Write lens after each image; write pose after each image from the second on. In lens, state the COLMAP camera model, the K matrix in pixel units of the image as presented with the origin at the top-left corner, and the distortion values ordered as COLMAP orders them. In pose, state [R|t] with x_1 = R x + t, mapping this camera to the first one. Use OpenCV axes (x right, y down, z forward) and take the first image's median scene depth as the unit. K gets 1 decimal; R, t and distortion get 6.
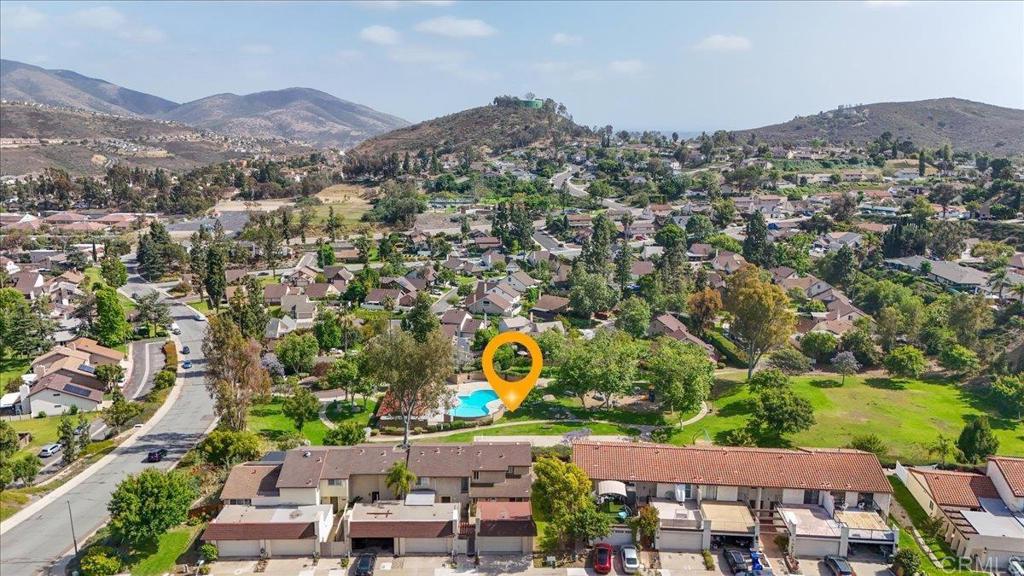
lens RADIAL K [[752.3, 0, 512.0], [0, 752.3, 288.0], [0, 0, 1]] dist [0.070762, -0.065516]
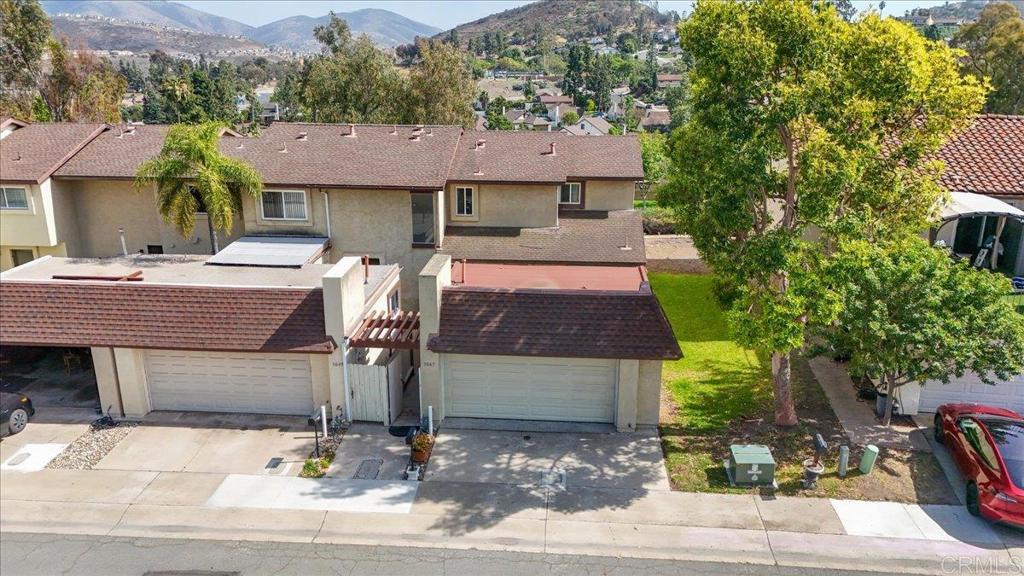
lens RADIAL K [[752.3, 0, 512.0], [0, 752.3, 288.0], [0, 0, 1]] dist [0.070762, -0.065516]
pose [[0.995355, 0.019529, -0.094273, 0.002459], [-0.010955, 0.995825, 0.090618, 0.260725], [0.095649, -0.089164, 0.991414, 0.702289]]
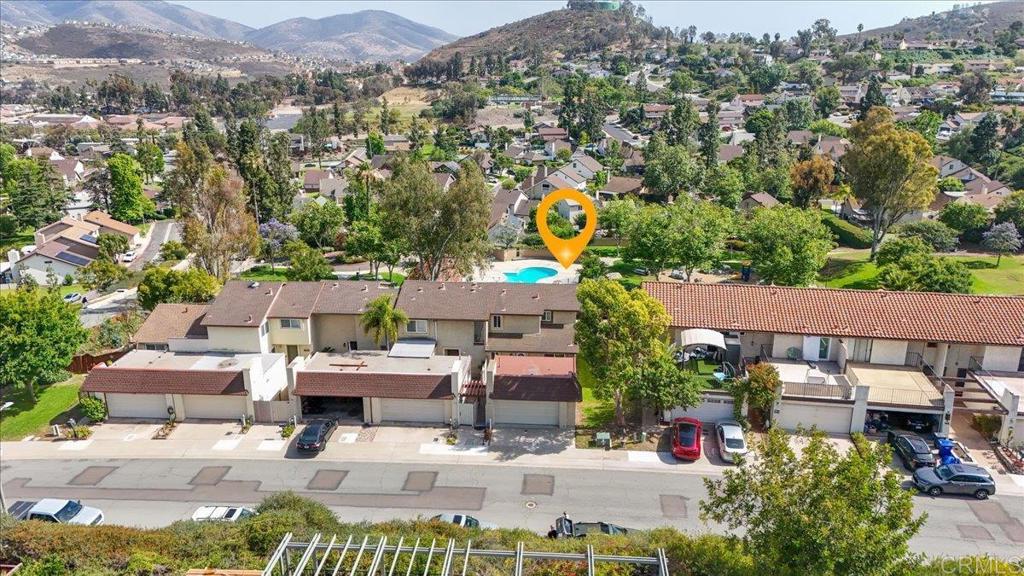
lens RADIAL K [[752.3, 0, 512.0], [0, 752.3, 288.0], [0, 0, 1]] dist [0.070762, -0.065516]
pose [[0.995340, 0.016141, -0.095065, 0.030462], [-0.007278, 0.995653, 0.092854, 0.158466], [0.096151, -0.091729, 0.991131, 0.341954]]
